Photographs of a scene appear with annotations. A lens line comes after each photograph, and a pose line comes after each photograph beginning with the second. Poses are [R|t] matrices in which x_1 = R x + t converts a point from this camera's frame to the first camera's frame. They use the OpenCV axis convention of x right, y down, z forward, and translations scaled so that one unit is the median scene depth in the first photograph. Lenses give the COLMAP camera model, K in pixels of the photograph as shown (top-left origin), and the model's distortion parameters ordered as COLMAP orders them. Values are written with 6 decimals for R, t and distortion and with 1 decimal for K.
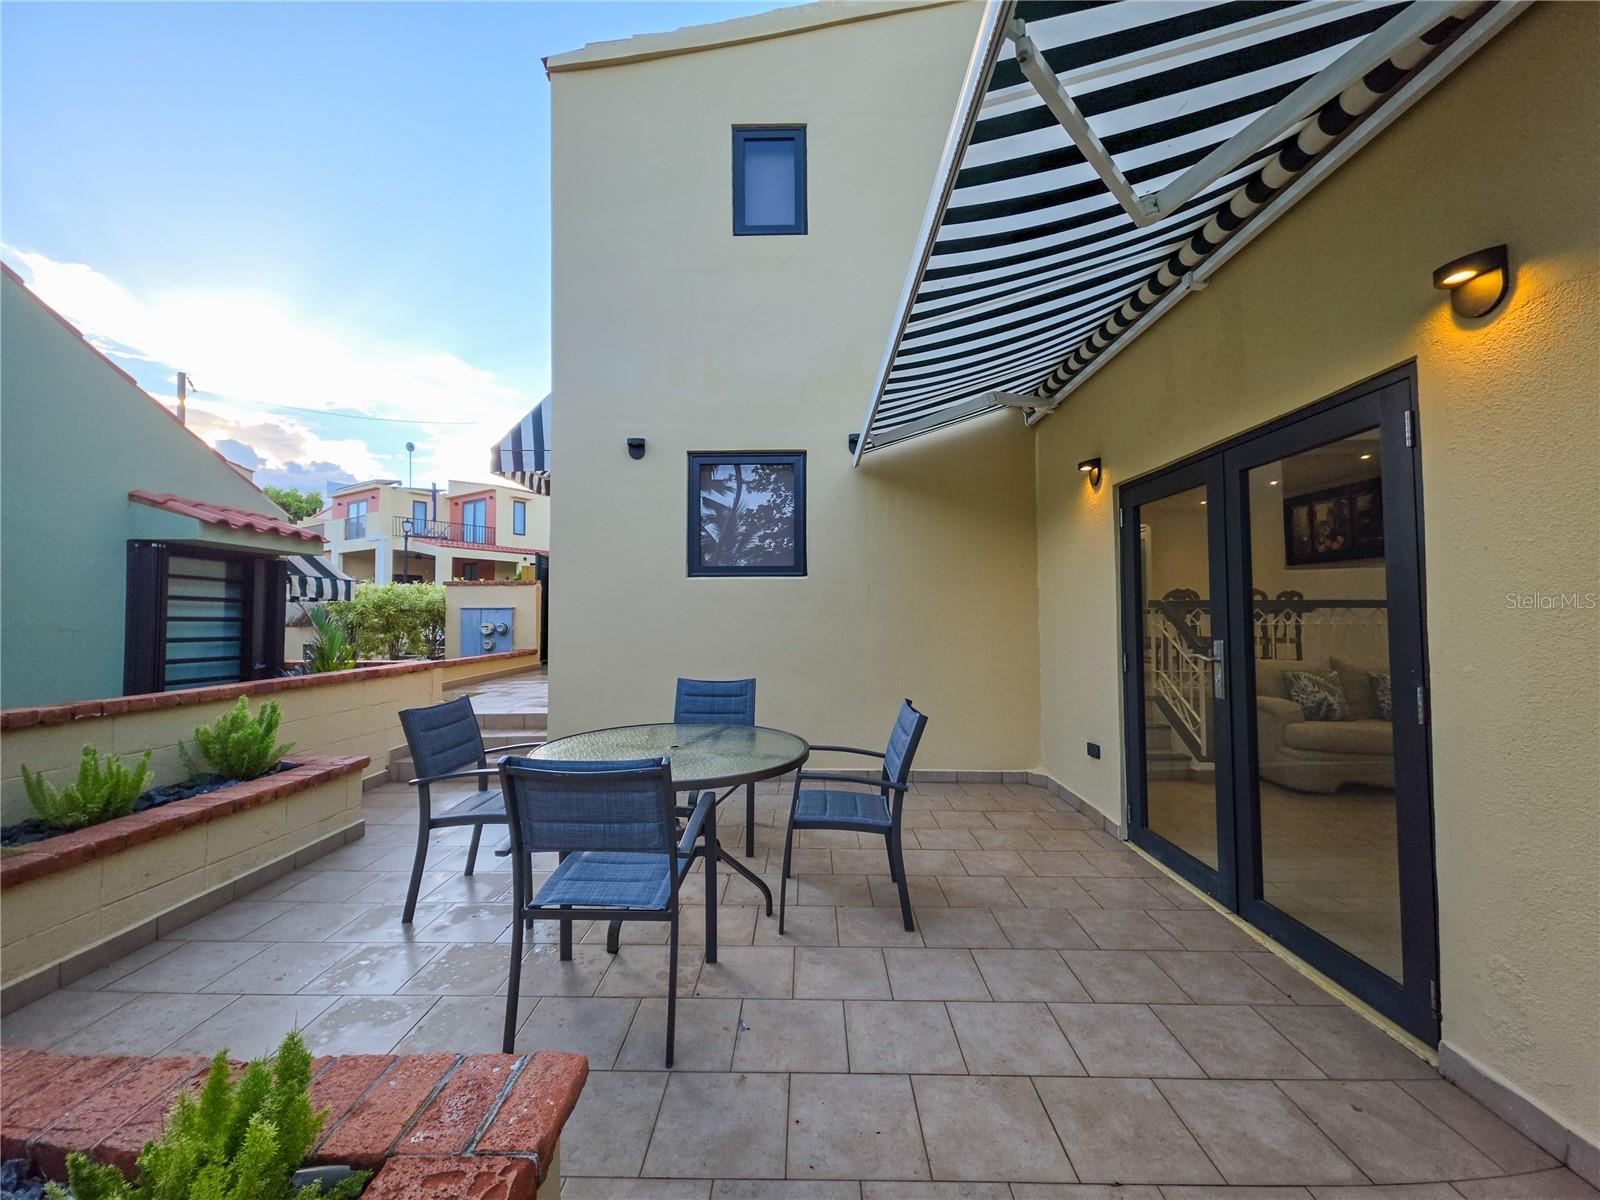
lens RADIAL K [[629.6, 0, 804.3], [0, 629.6, 596.7], [0, 0, 1]] dist [0.014413, -0.007362]
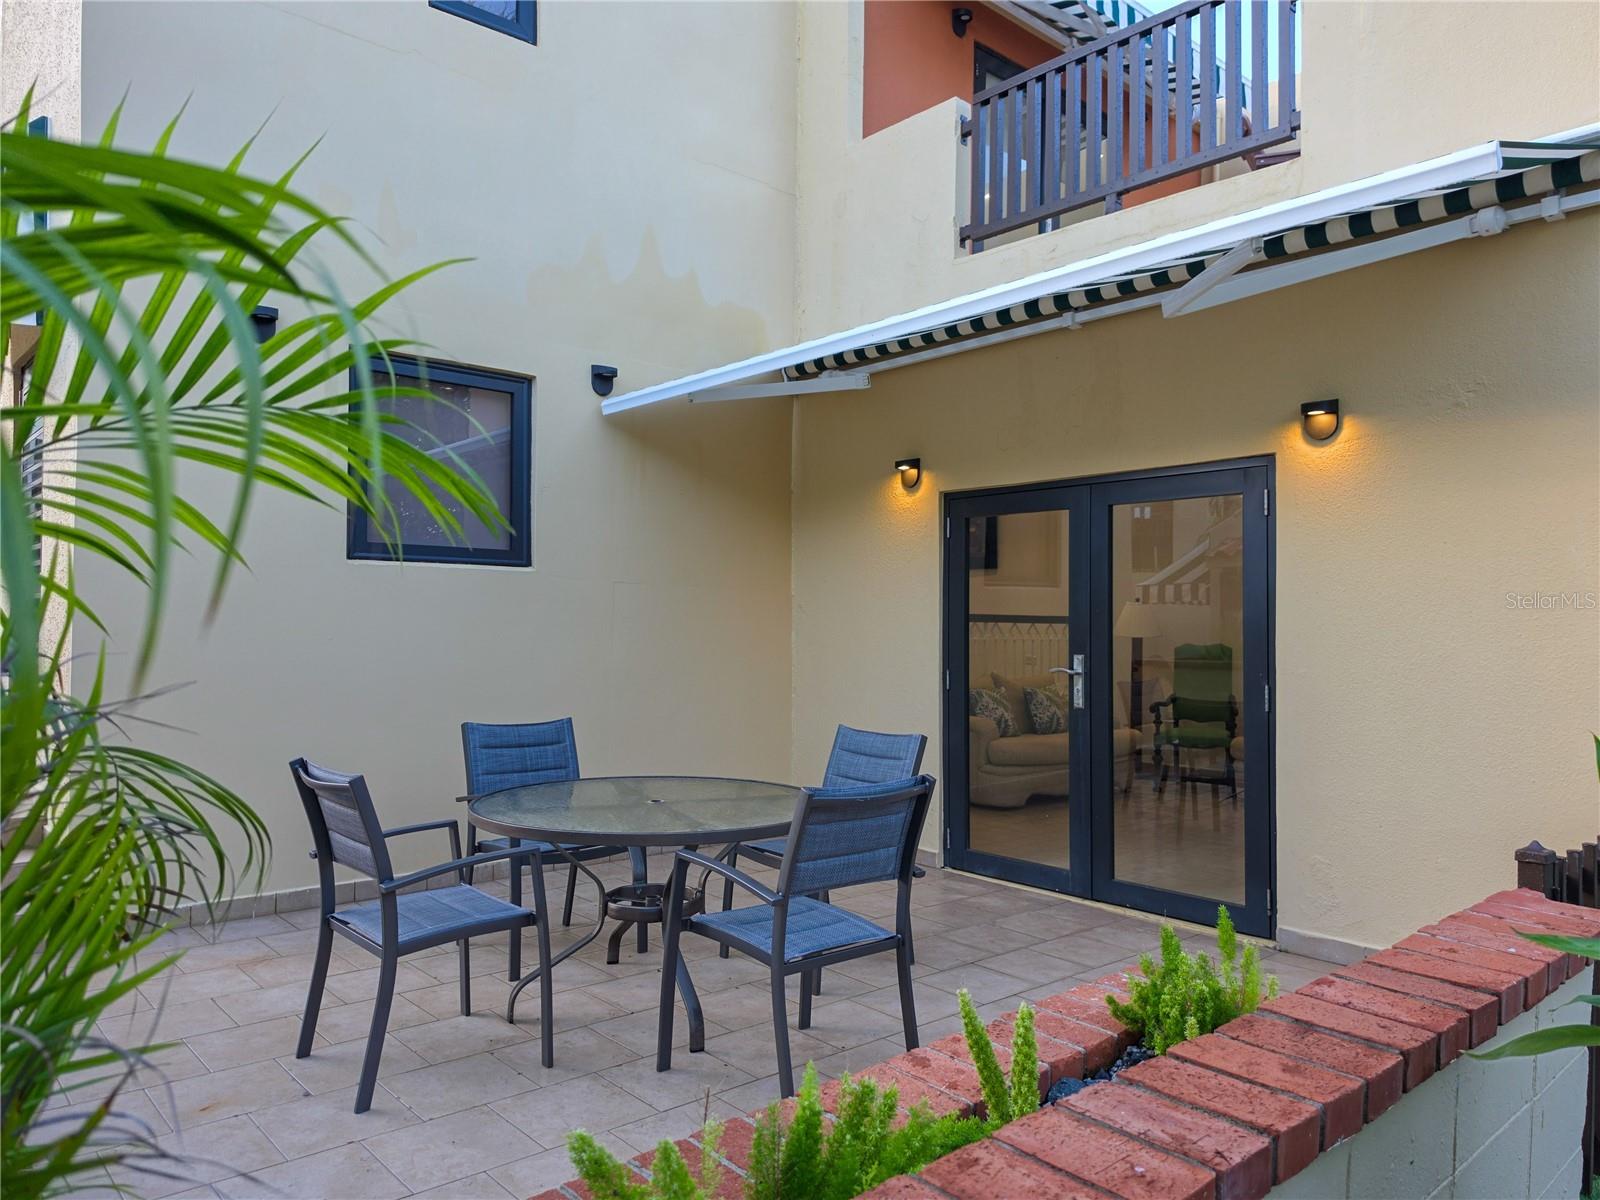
lens RADIAL K [[1102.9, 0, 788.6], [0, 1102.9, 607.3], [0, 0, 1]] dist [0.089109, -0.128555]
pose [[0.745752, 0.019827, 0.665929, -0.609248], [-0.031207, 0.999499, 0.005189, -0.005055], [-0.665493, -0.024651, 0.745997, -0.060607]]
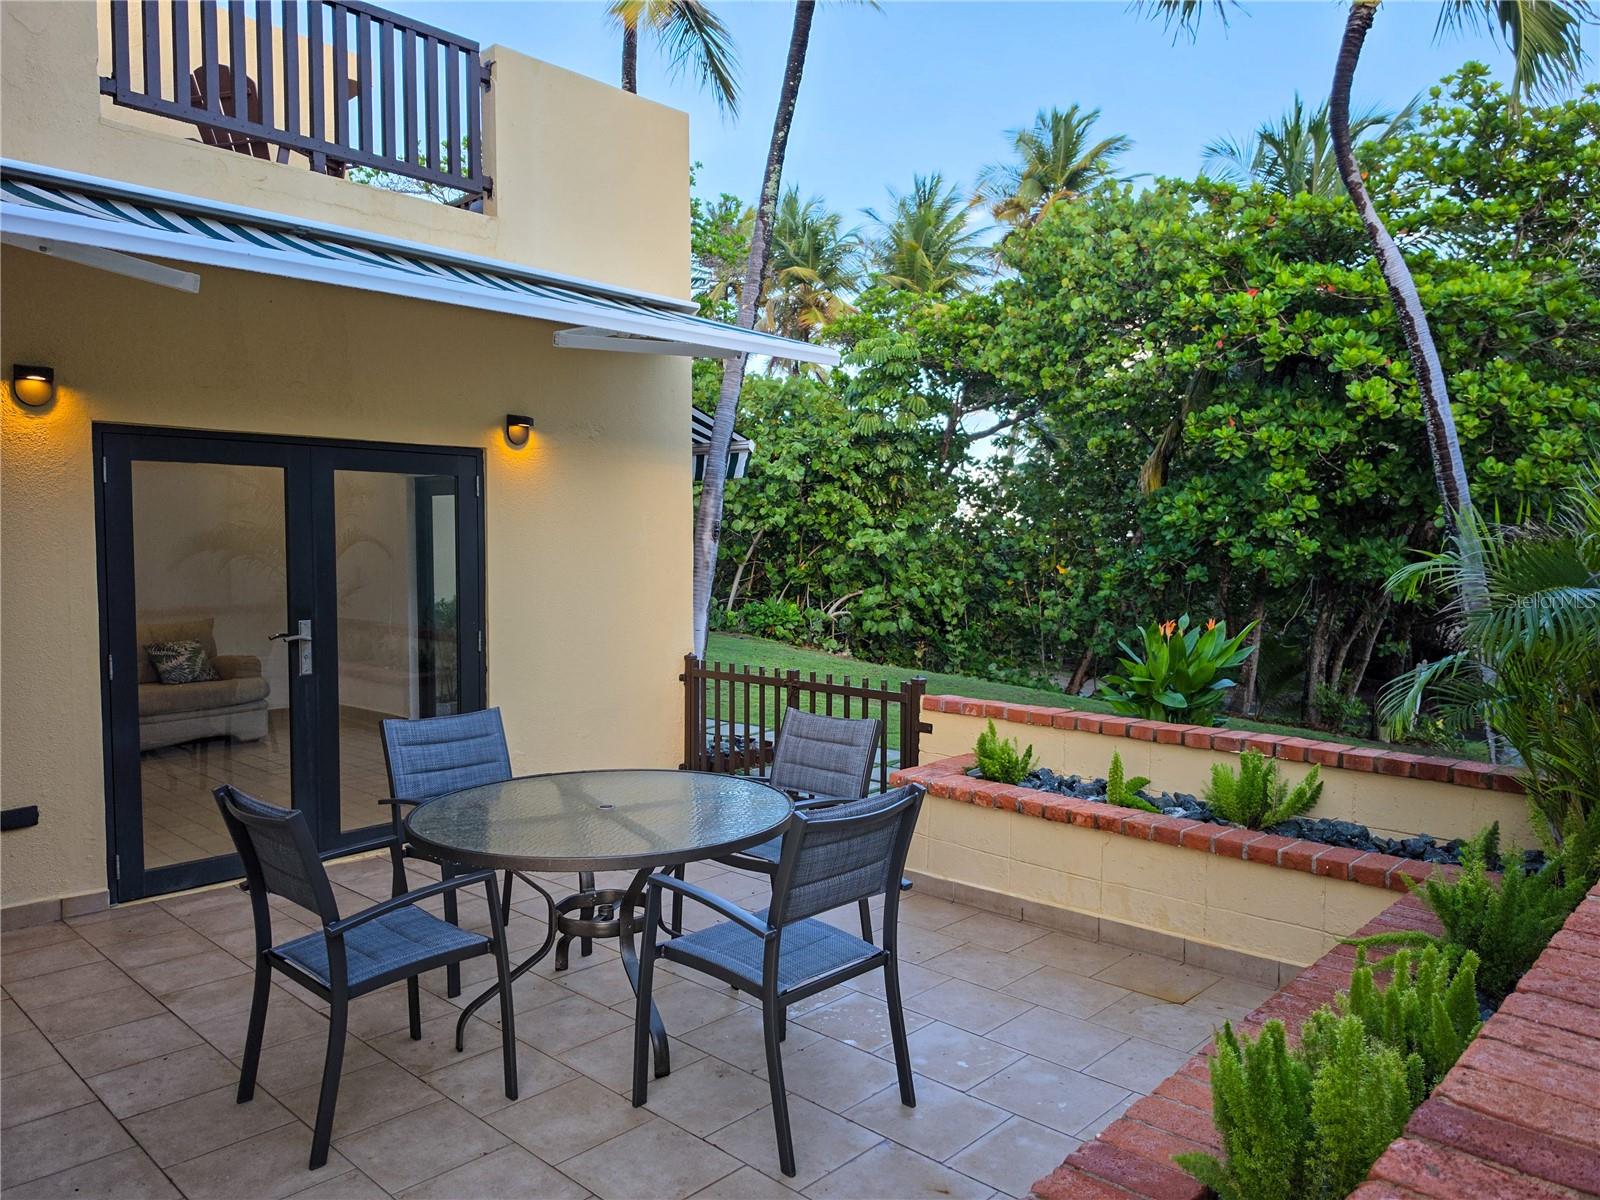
lens RADIAL K [[1102.9, 0, 788.6], [0, 1102.9, 607.3], [0, 0, 1]] dist [0.089109, -0.128555]
pose [[-0.726641, -0.039770, 0.685865, -0.746152], [-0.022848, 0.999170, 0.033731, -0.021615], [-0.686637, 0.008840, -0.726946, 1.096201]]
